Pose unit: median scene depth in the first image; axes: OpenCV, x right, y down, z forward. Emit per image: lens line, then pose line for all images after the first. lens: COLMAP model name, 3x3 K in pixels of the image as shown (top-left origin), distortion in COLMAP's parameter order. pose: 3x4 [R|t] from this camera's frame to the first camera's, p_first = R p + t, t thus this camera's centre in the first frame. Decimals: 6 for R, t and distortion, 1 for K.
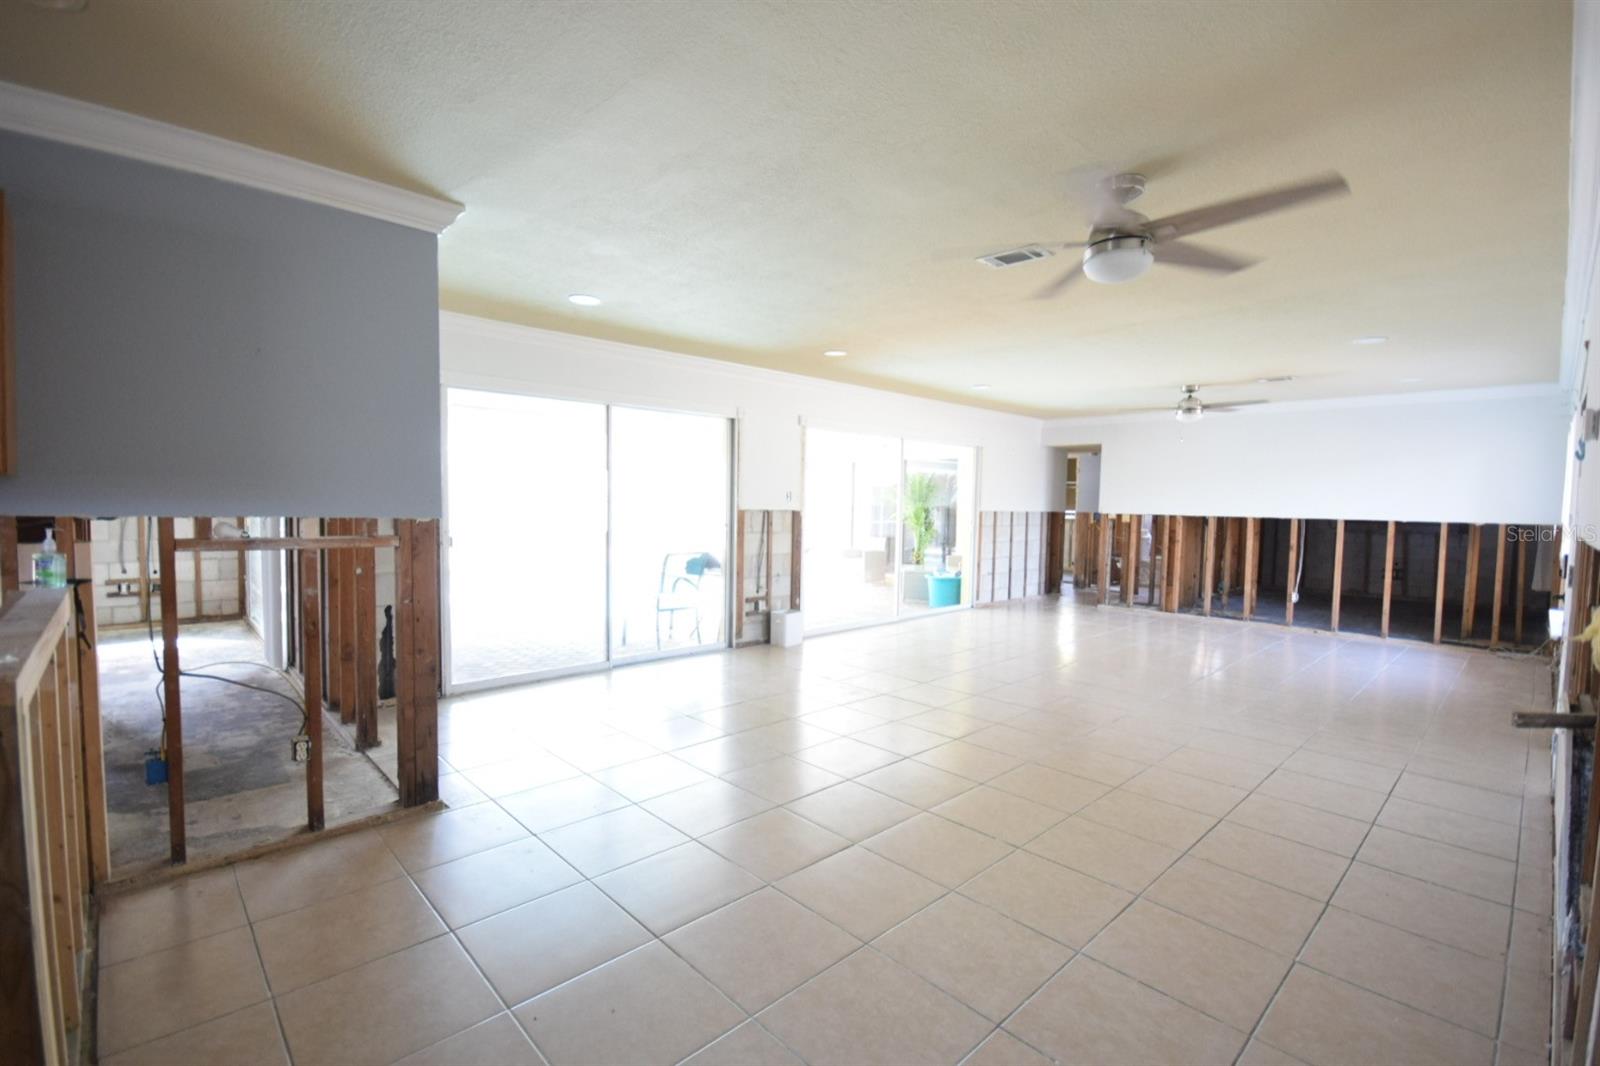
lens RADIAL K [[711.4, 0, 795.2], [0, 711.4, 539.6], [0, 0, 1]] dist [0.000417, -0.003712]
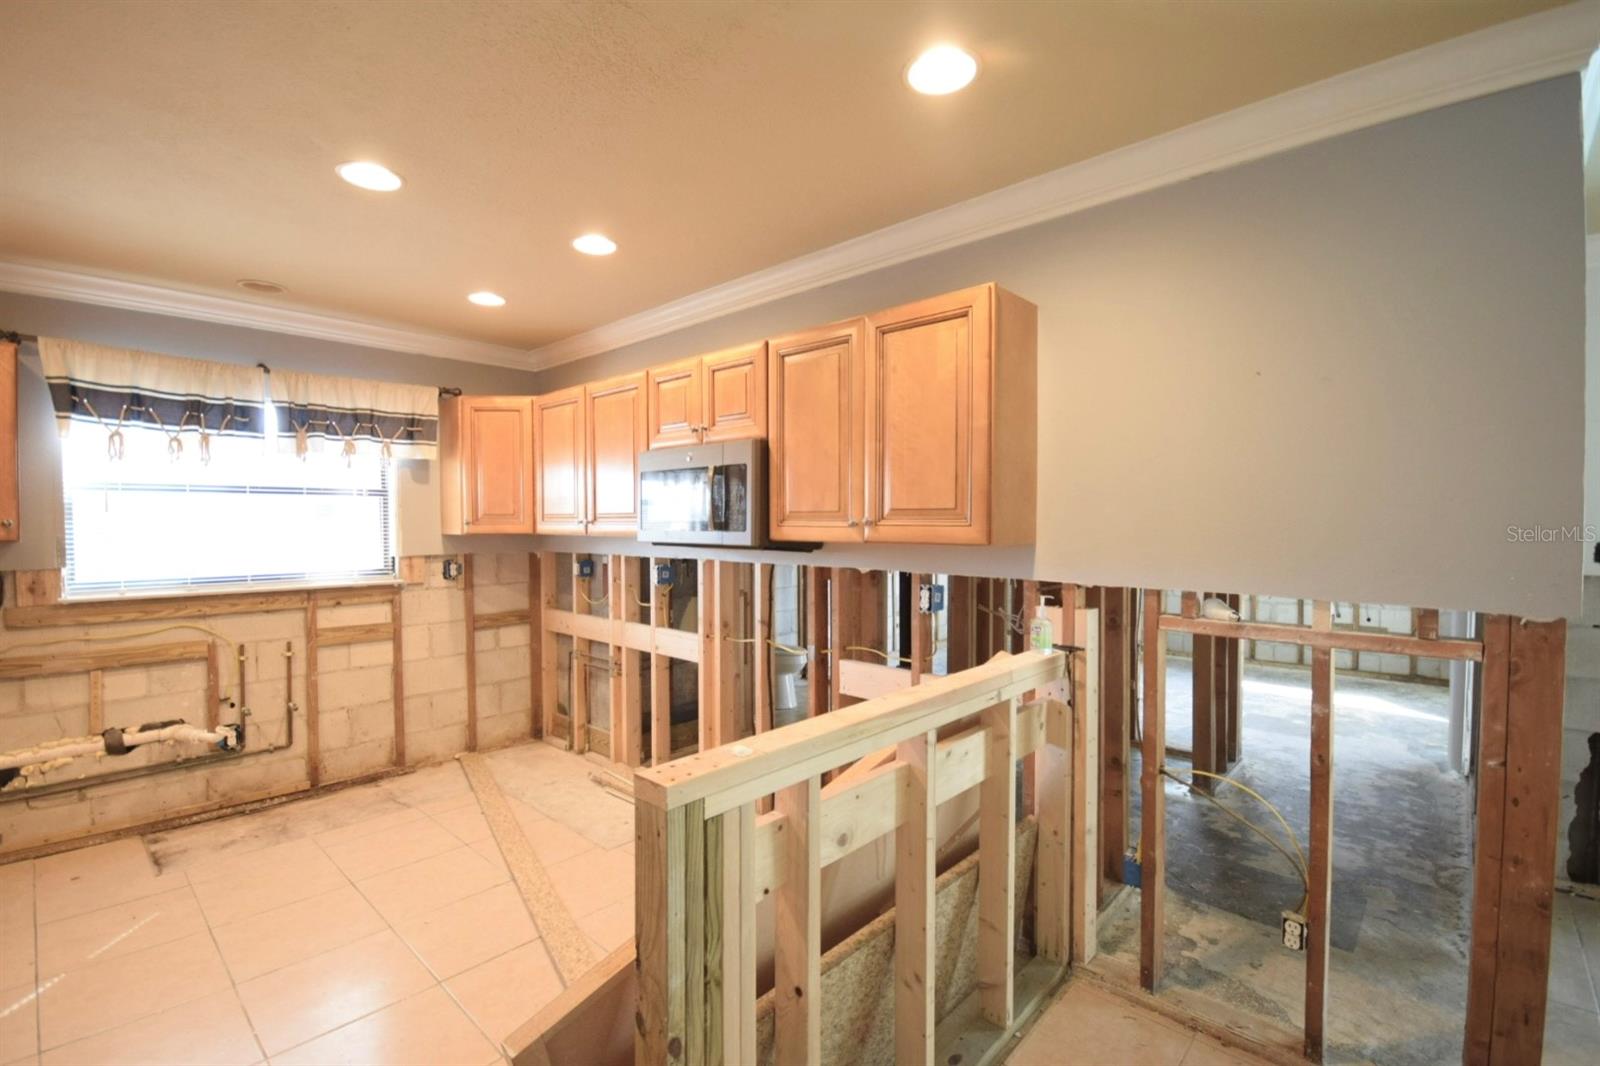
lens RADIAL K [[711.4, 0, 800.9], [0, 711.4, 523.0], [0, 0, 1]] dist [0.000417, -0.003712]
pose [[0.071812, -0.011740, -0.997349, -0.010067], [-0.052888, 0.998479, -0.015562, -0.023689], [0.996015, 0.053865, 0.071082, 0.153008]]
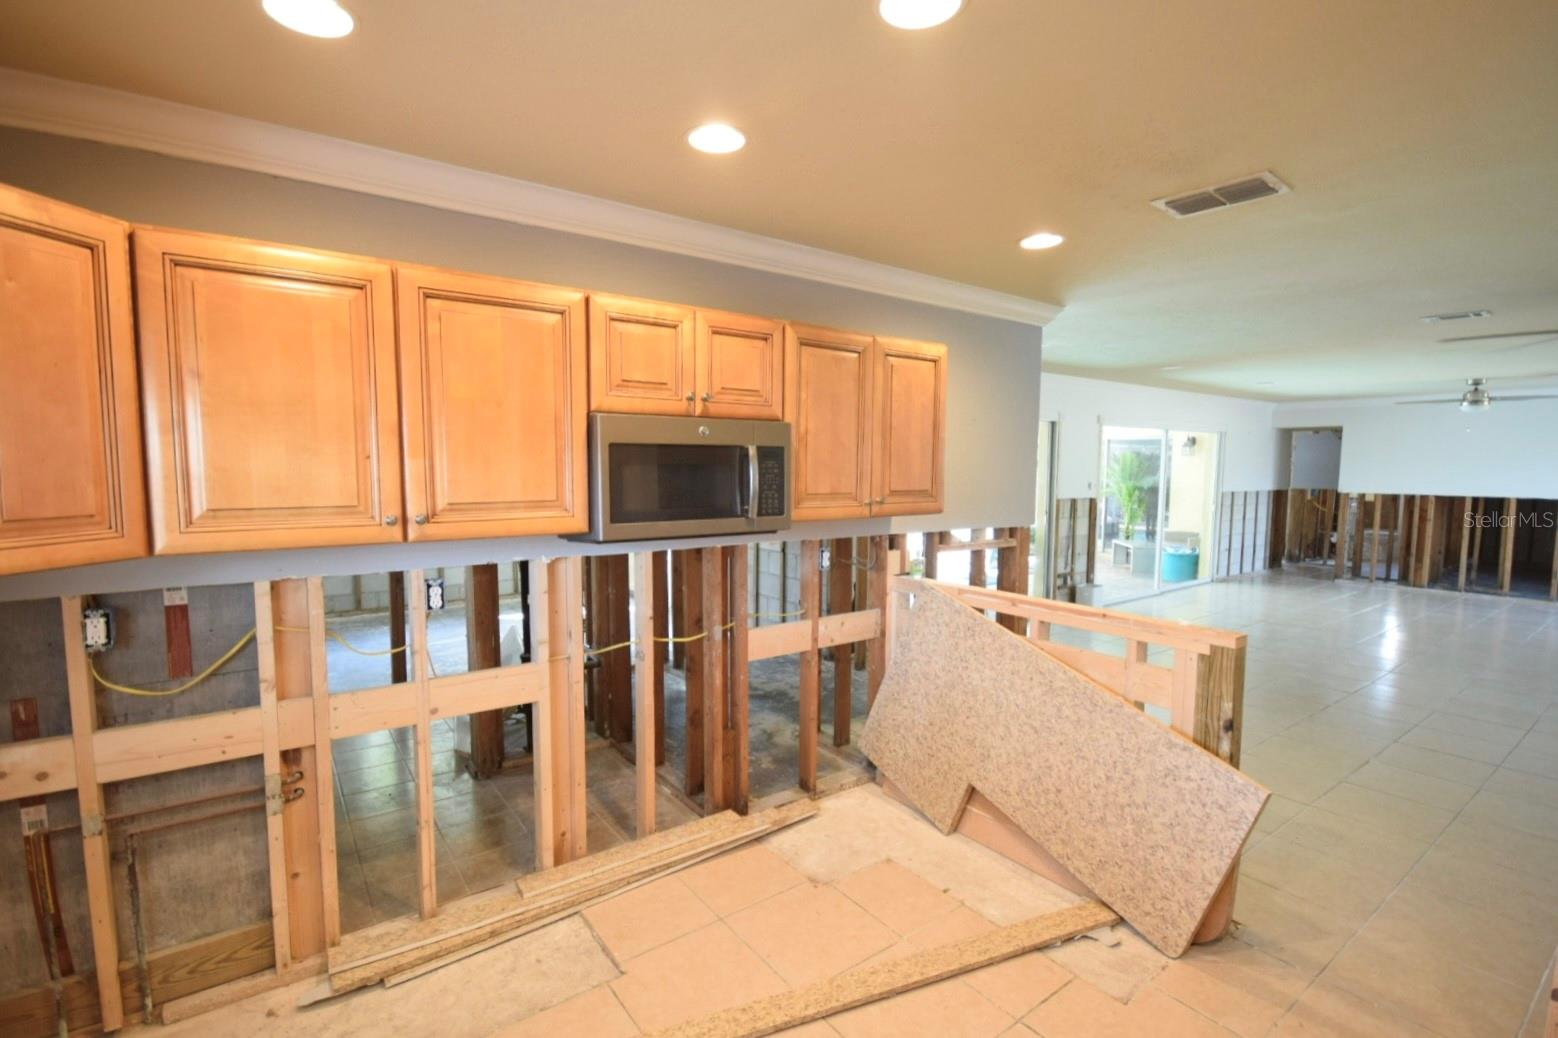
lens RADIAL K [[692.8, 0, 777.3], [0, 692.8, 524.6], [0, 0, 1]] dist [0.000417, -0.003712]
pose [[0.989594, -0.002770, -0.143861, -0.323417], [0.006568, 0.999642, 0.025933, -0.027650], [0.143738, -0.026608, 0.989258, -0.184303]]
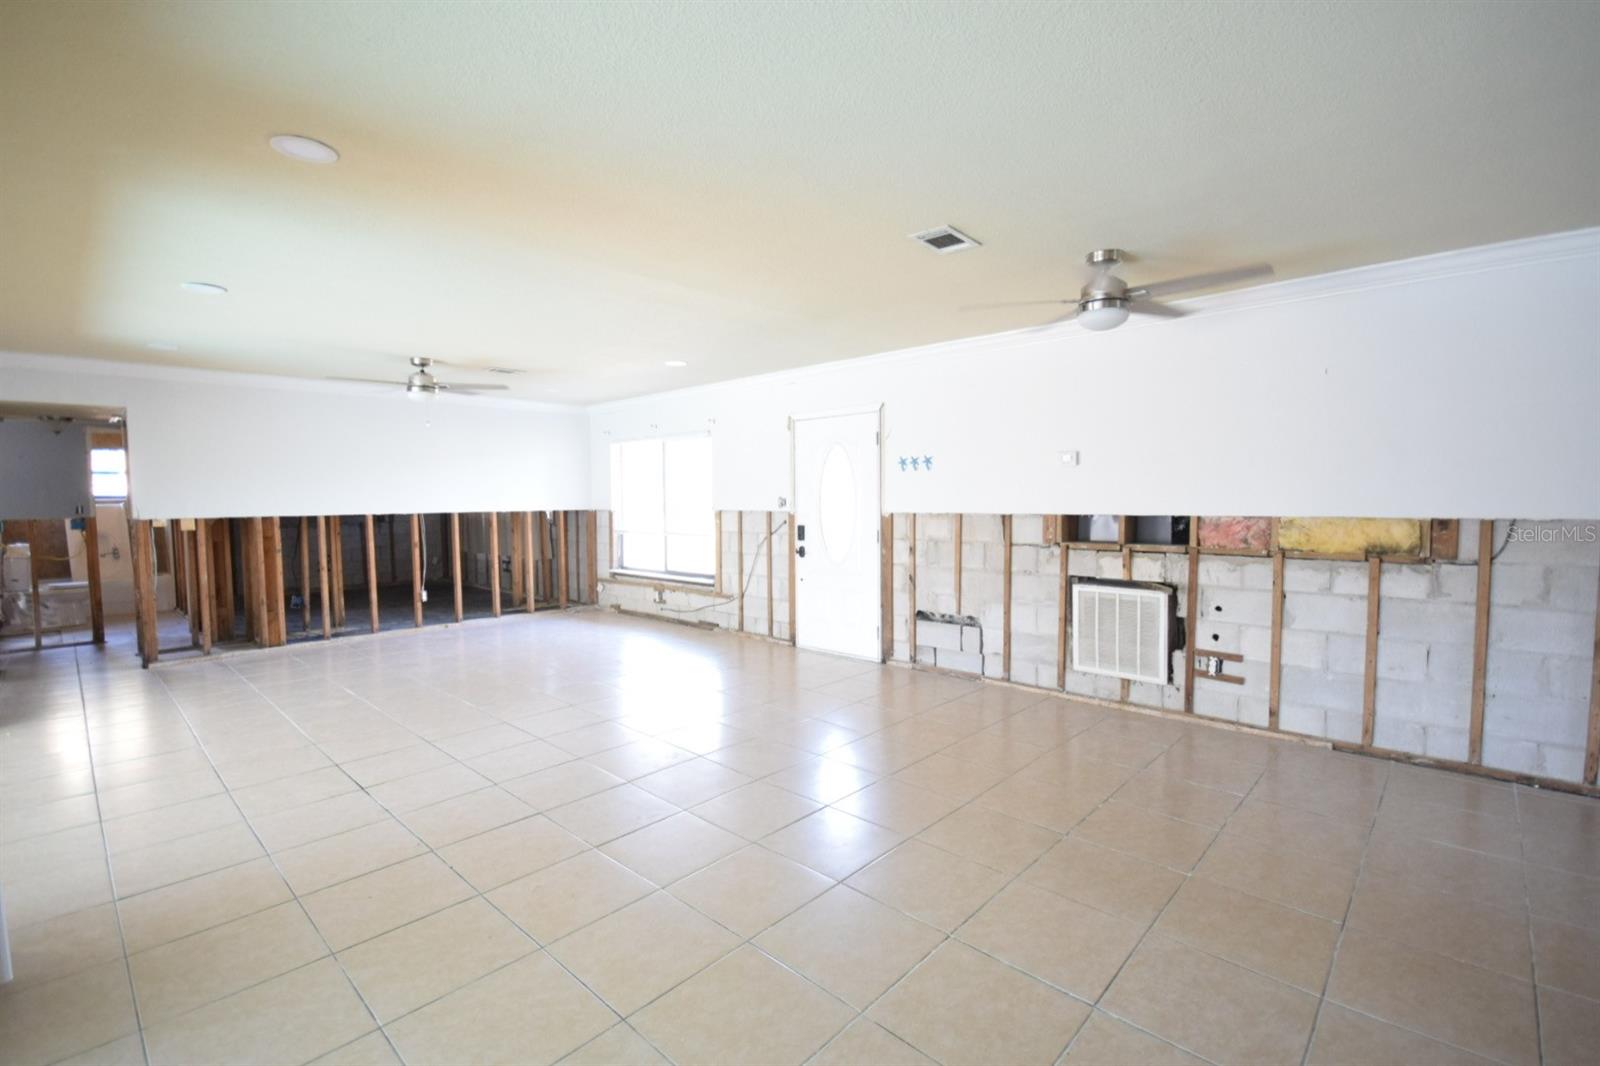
lens RADIAL K [[711.4, 0, 810.4], [0, 711.4, 540.5], [0, 0, 1]] dist [0.000417, -0.003712]
pose [[-0.056093, -0.079511, 0.995254, -0.290286], [0.062641, 0.994580, 0.082988, -0.042378], [-0.996459, 0.066999, -0.050808, 0.562216]]
